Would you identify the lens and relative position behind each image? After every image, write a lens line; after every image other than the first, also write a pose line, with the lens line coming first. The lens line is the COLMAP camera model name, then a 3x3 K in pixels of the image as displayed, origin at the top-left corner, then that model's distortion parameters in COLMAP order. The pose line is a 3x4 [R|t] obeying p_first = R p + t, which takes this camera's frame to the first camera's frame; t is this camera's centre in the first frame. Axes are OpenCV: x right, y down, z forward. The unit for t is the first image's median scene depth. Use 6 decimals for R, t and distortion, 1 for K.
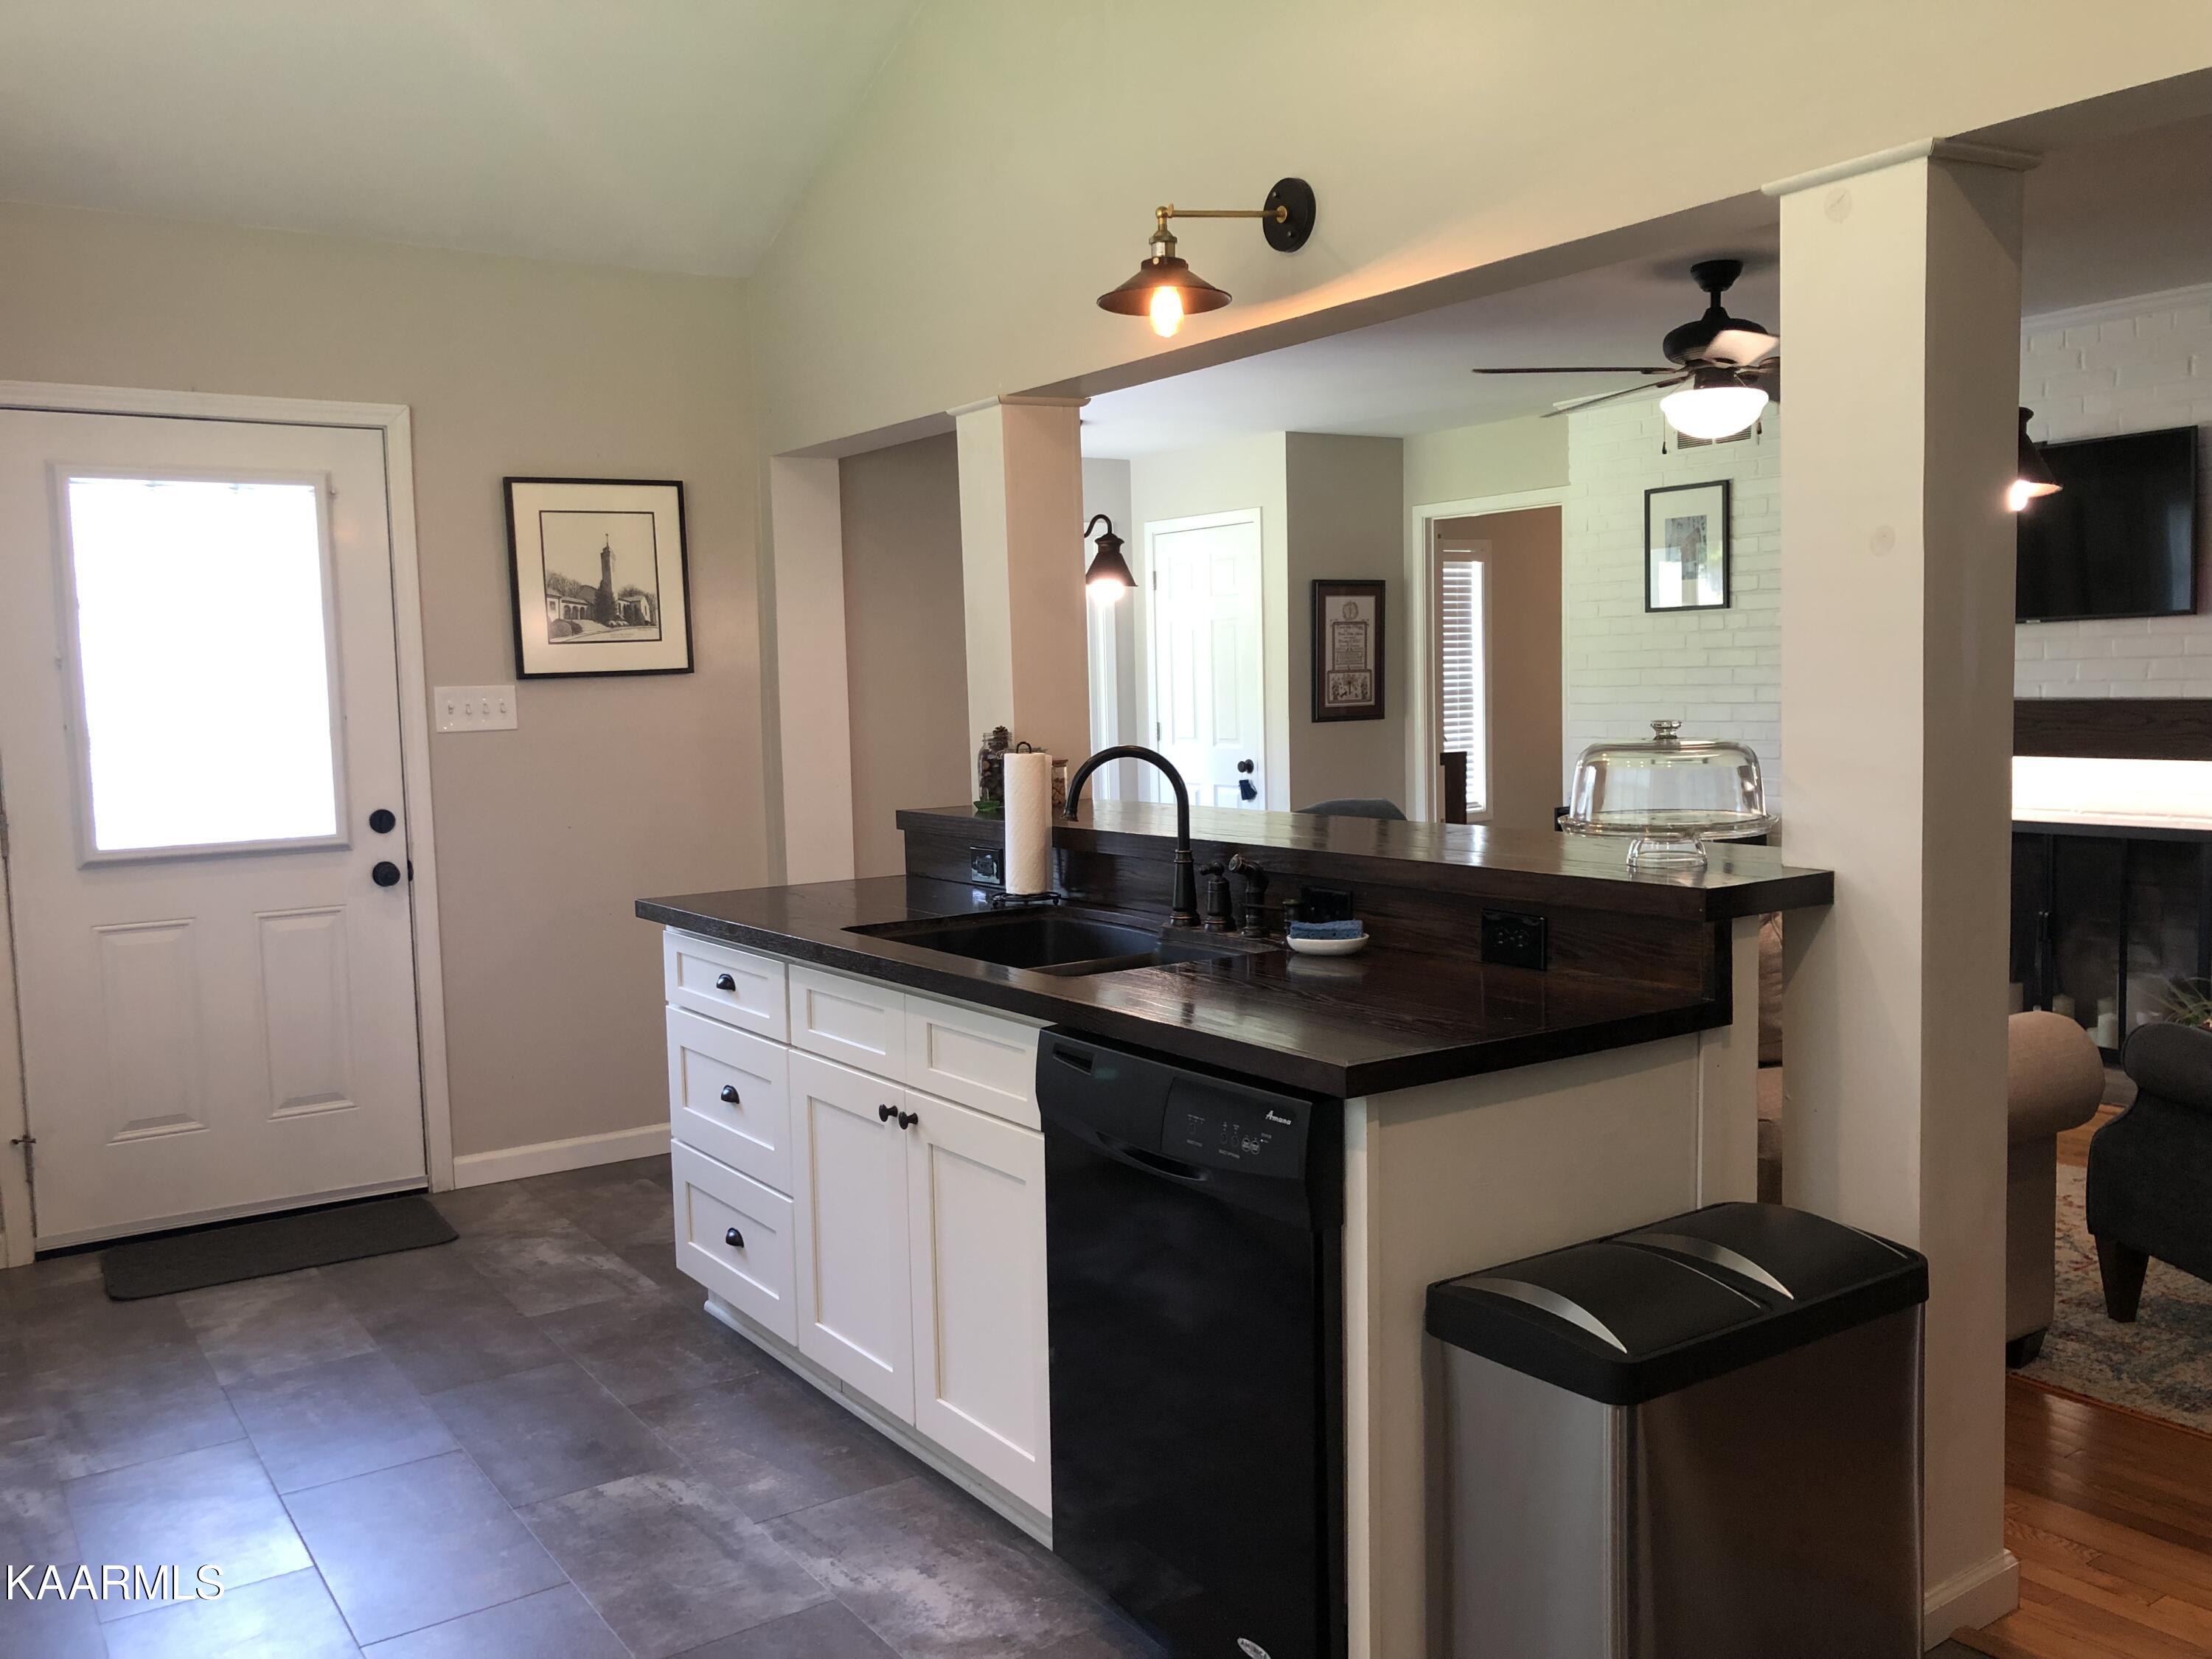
lens RADIAL K [[1830.1, 0, 1106.0], [0, 1830.1, 829.5], [0, 0, 1]] dist [0.010468, 0.003792]
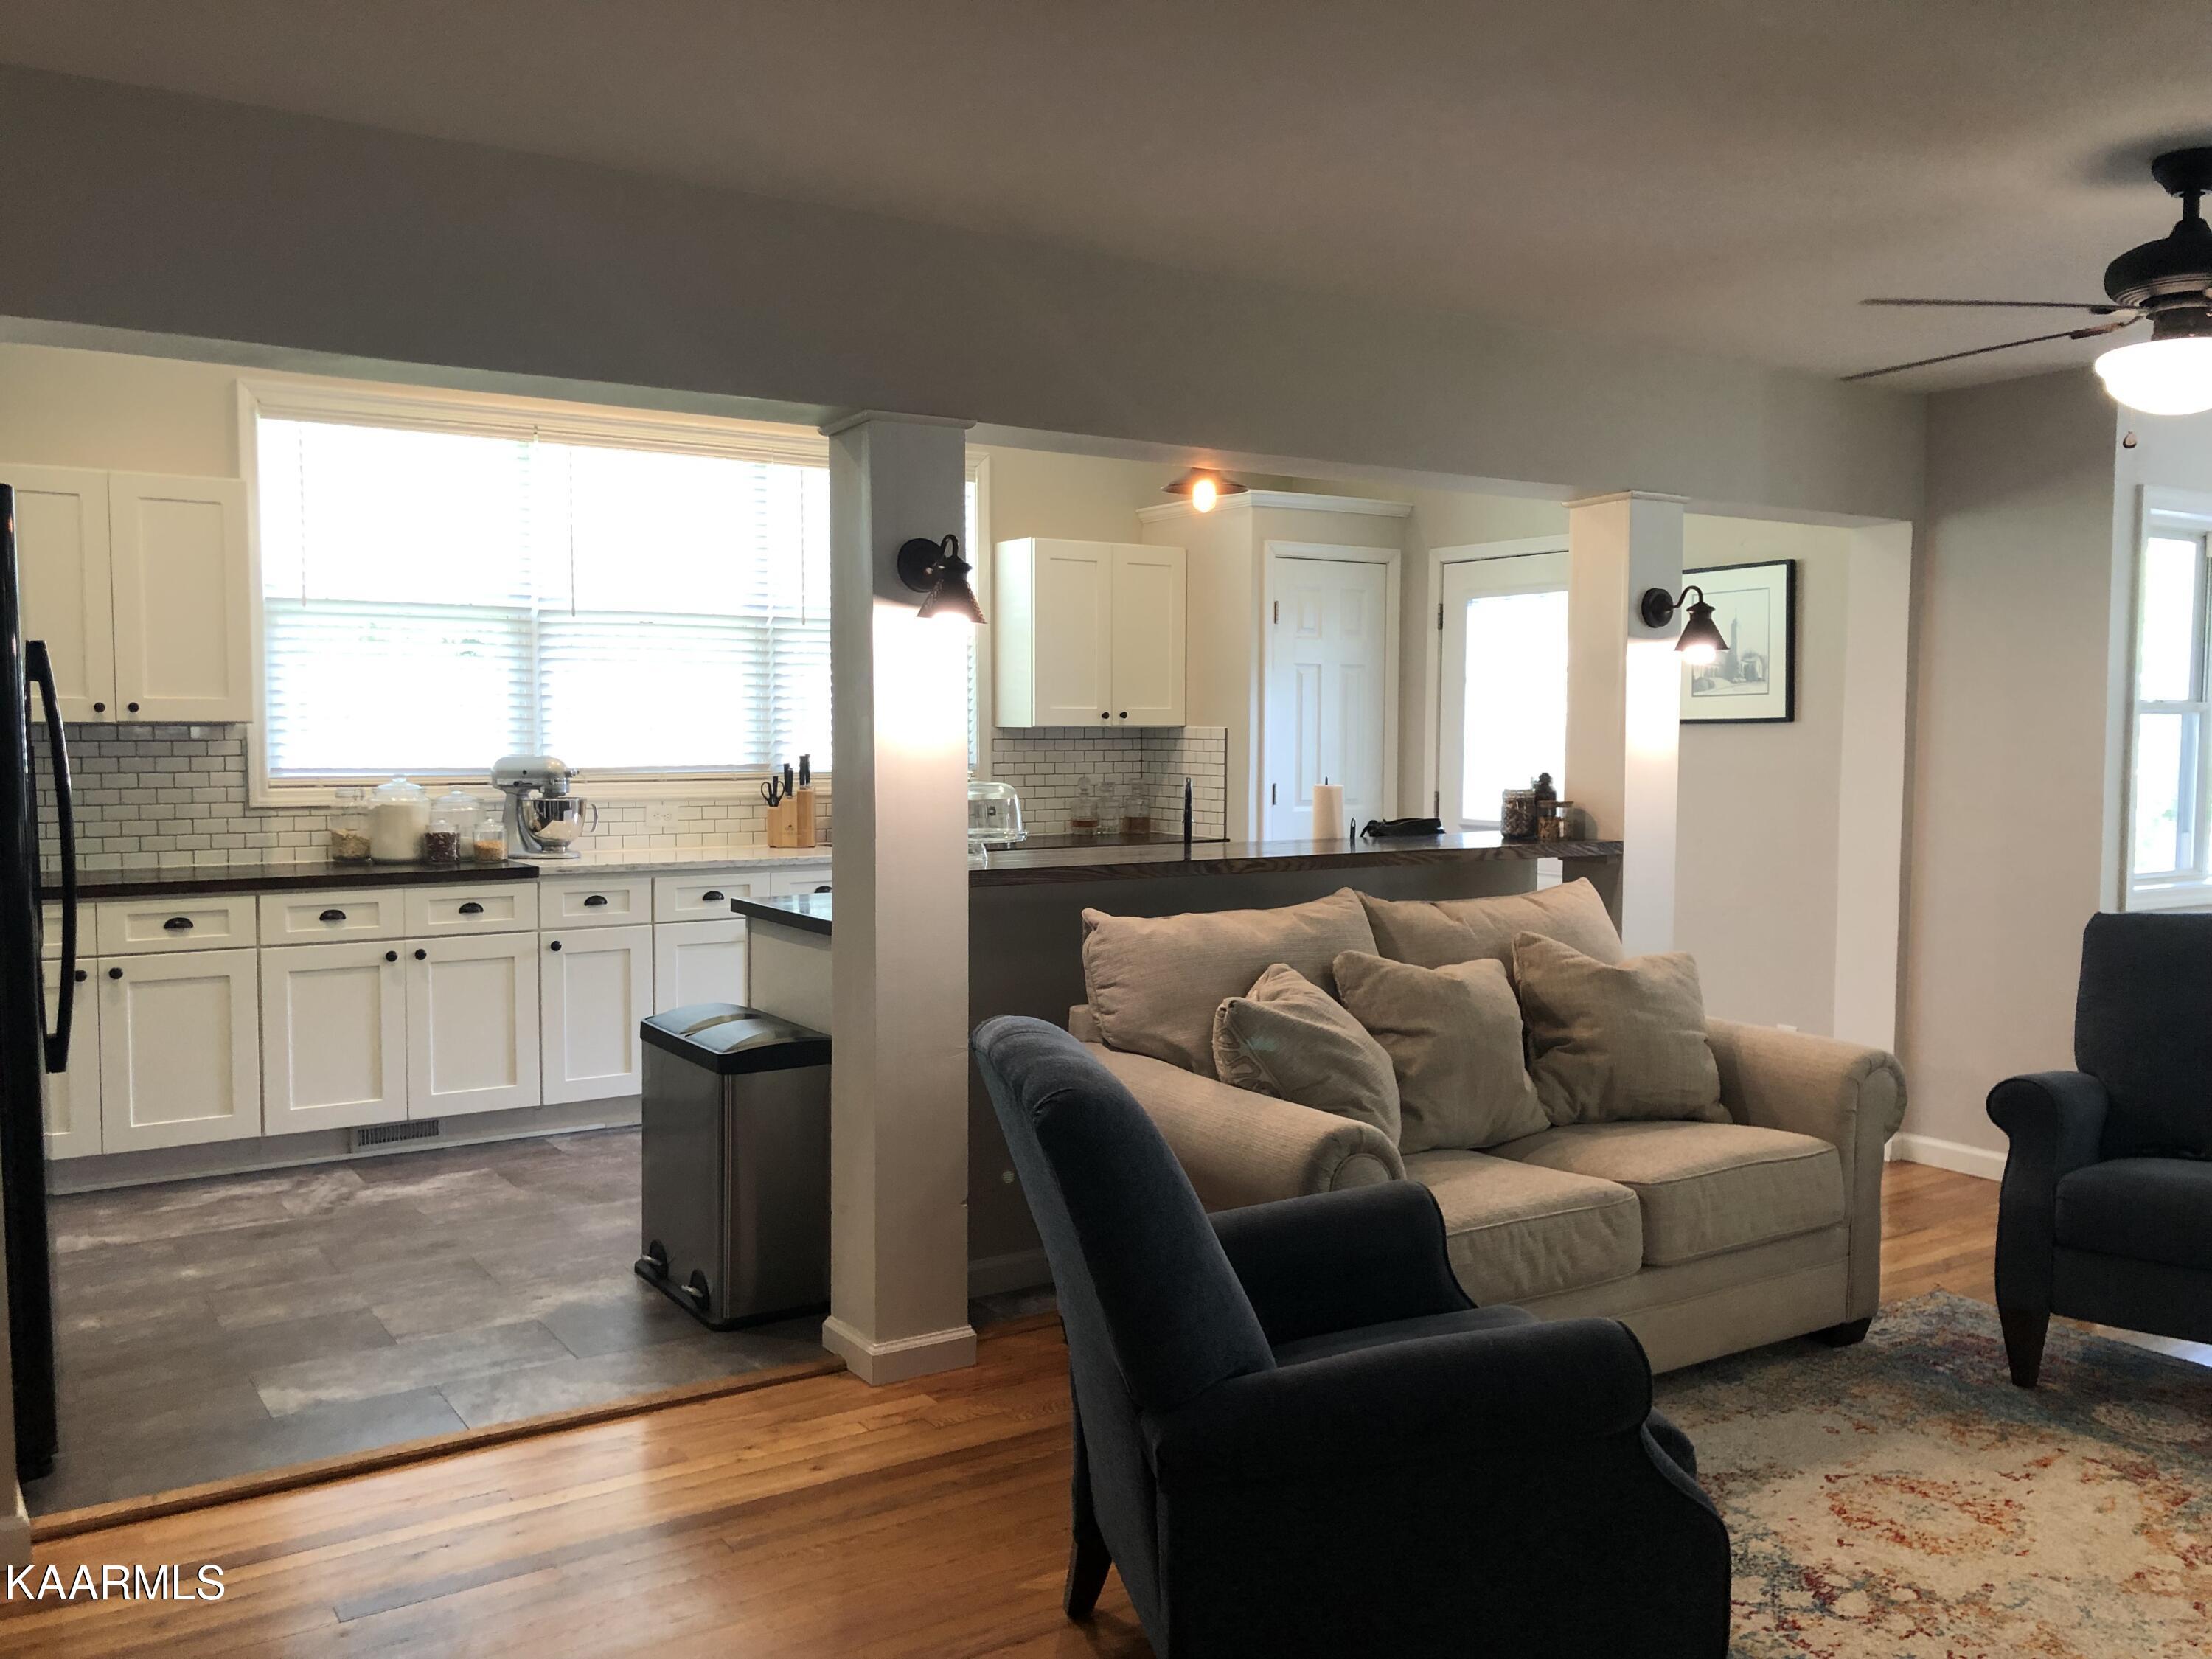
lens RADIAL K [[1801.9, 0, 1106.0], [0, 1801.9, 829.5], [0, 0, 1]] dist [0.013103, 0.000538]
pose [[-0.014721, 0.079195, -0.996750, 0.971262], [-0.083012, 0.993320, 0.080149, -0.075398], [0.996440, 0.083922, -0.008049, 0.597091]]
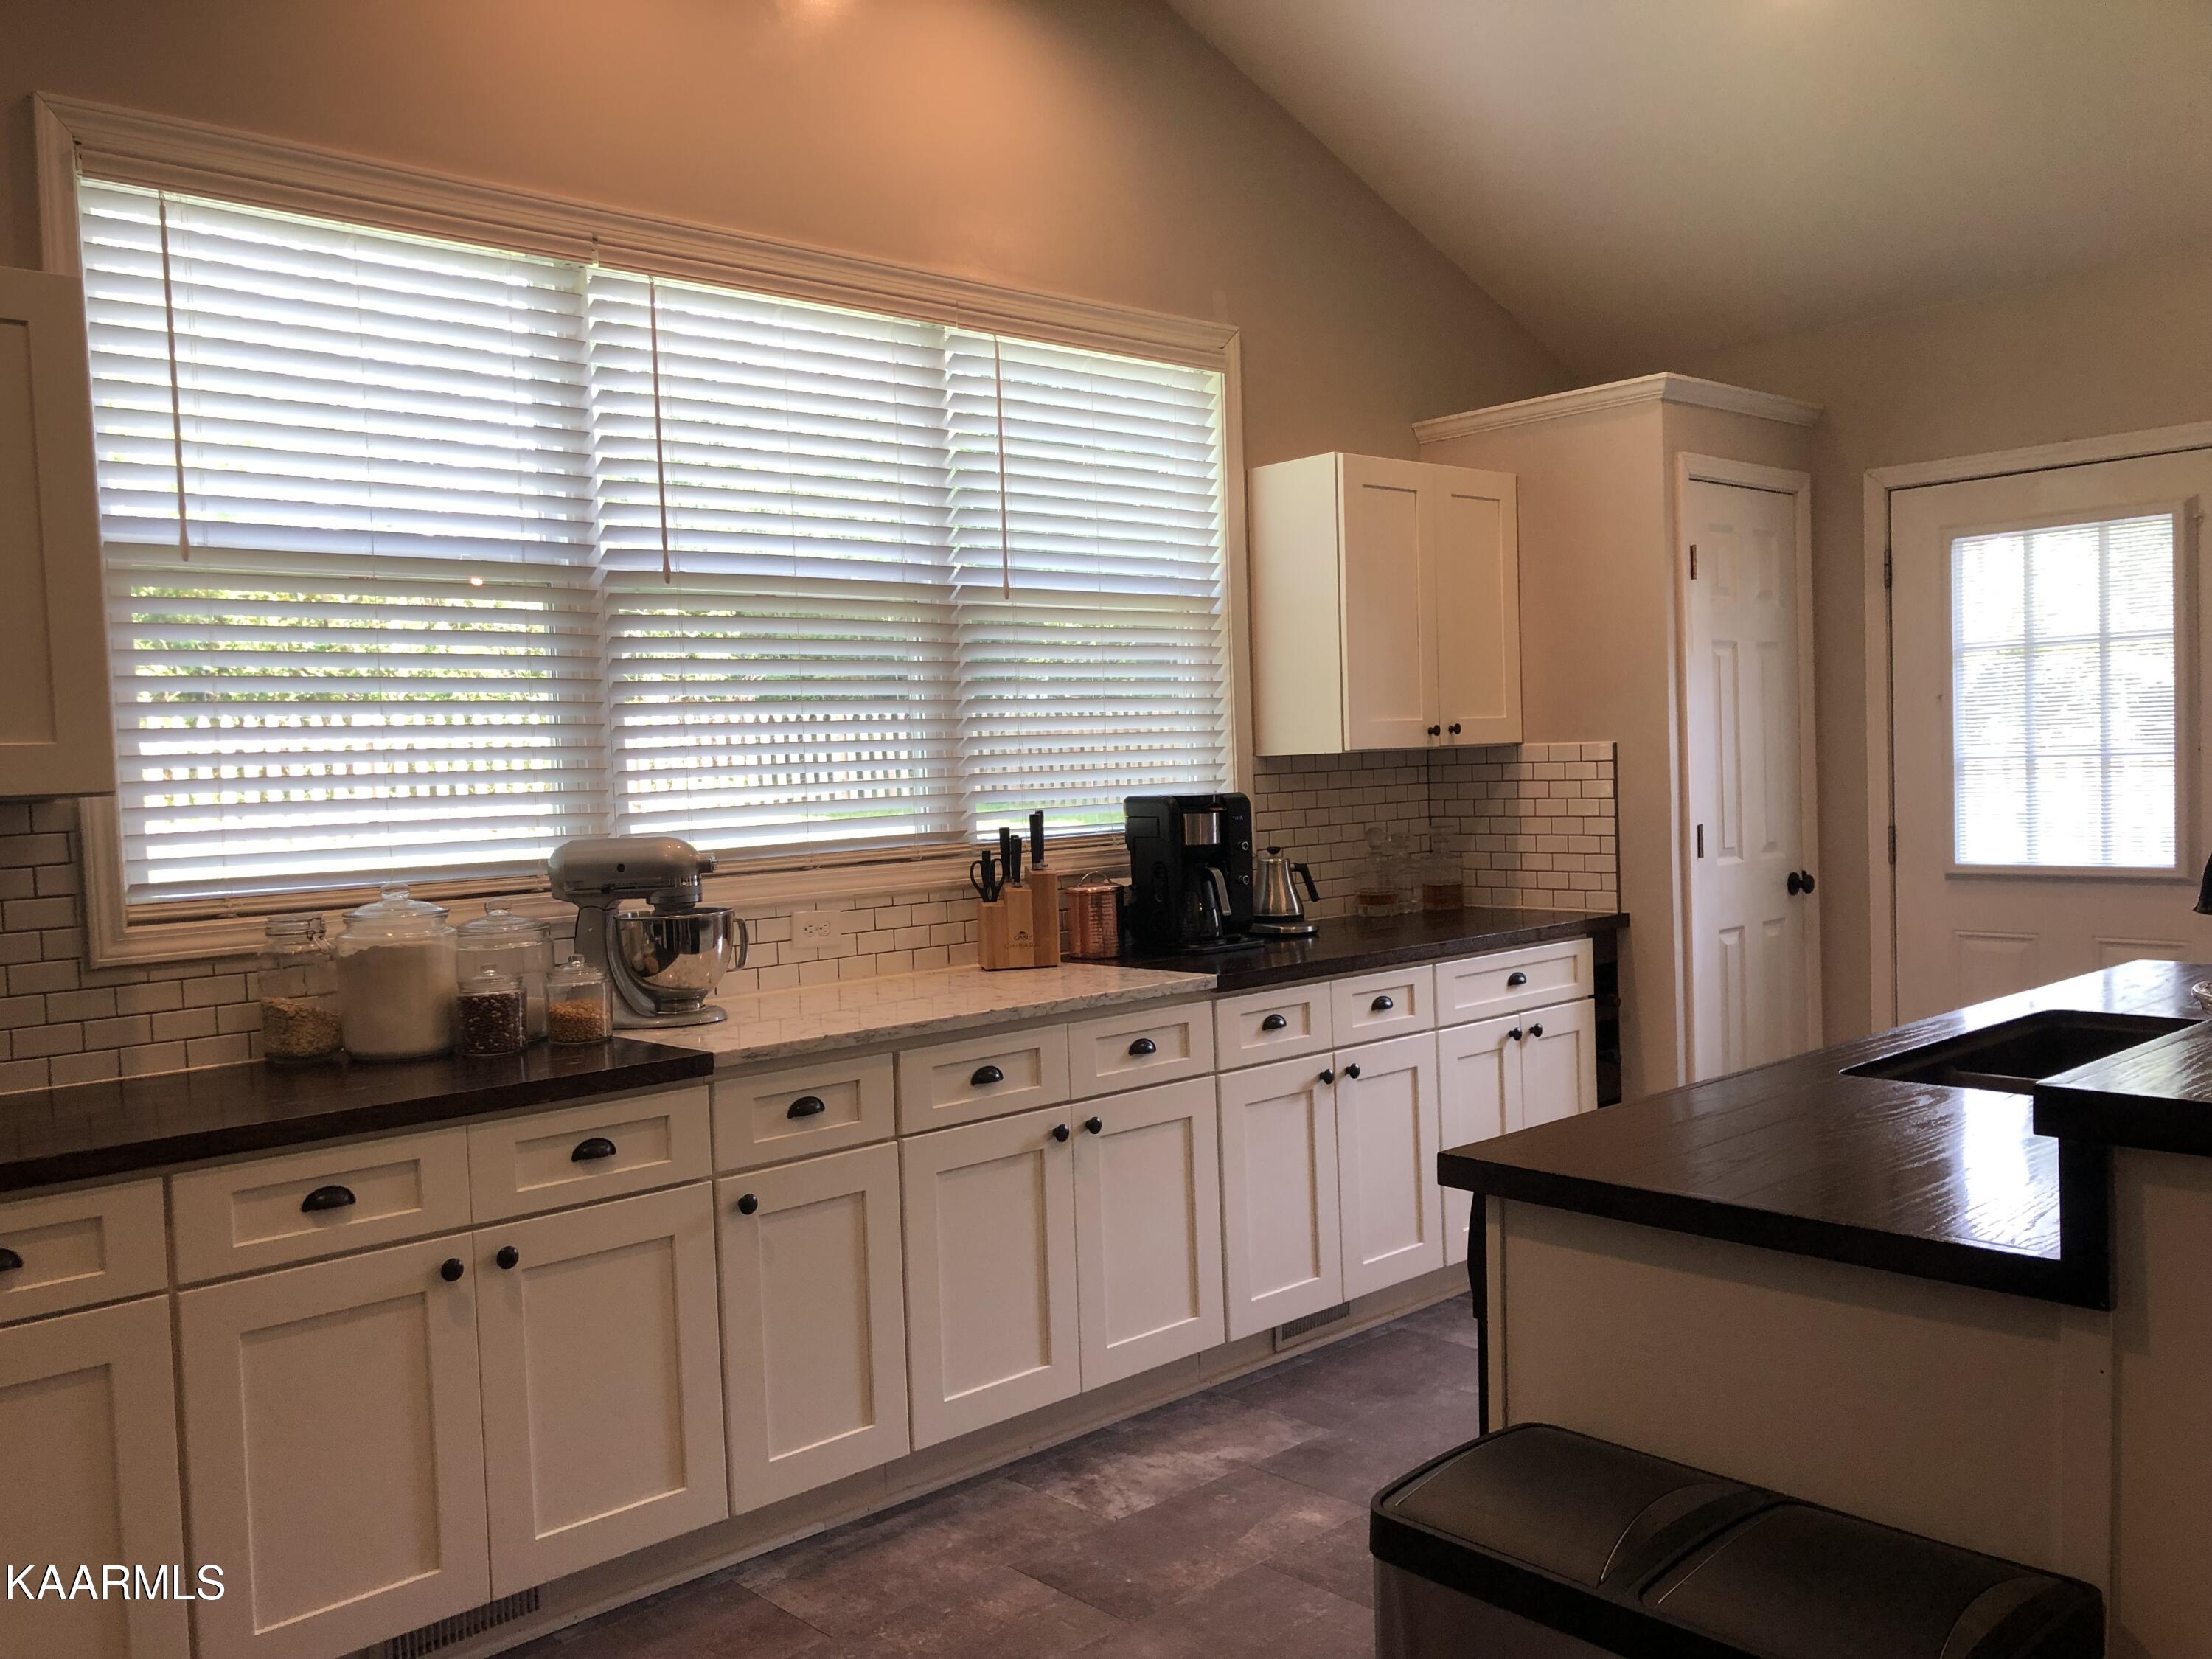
lens RADIAL K [[1830.1, 0, 1106.0], [0, 1830.1, 829.5], [0, 0, 1]] dist [0.010468, 0.003792]
pose [[0.148748, 0.054001, -0.987400, 0.598121], [-0.045838, 0.997811, 0.047665, -0.048265], [0.987812, 0.038170, 0.150897, 0.364943]]
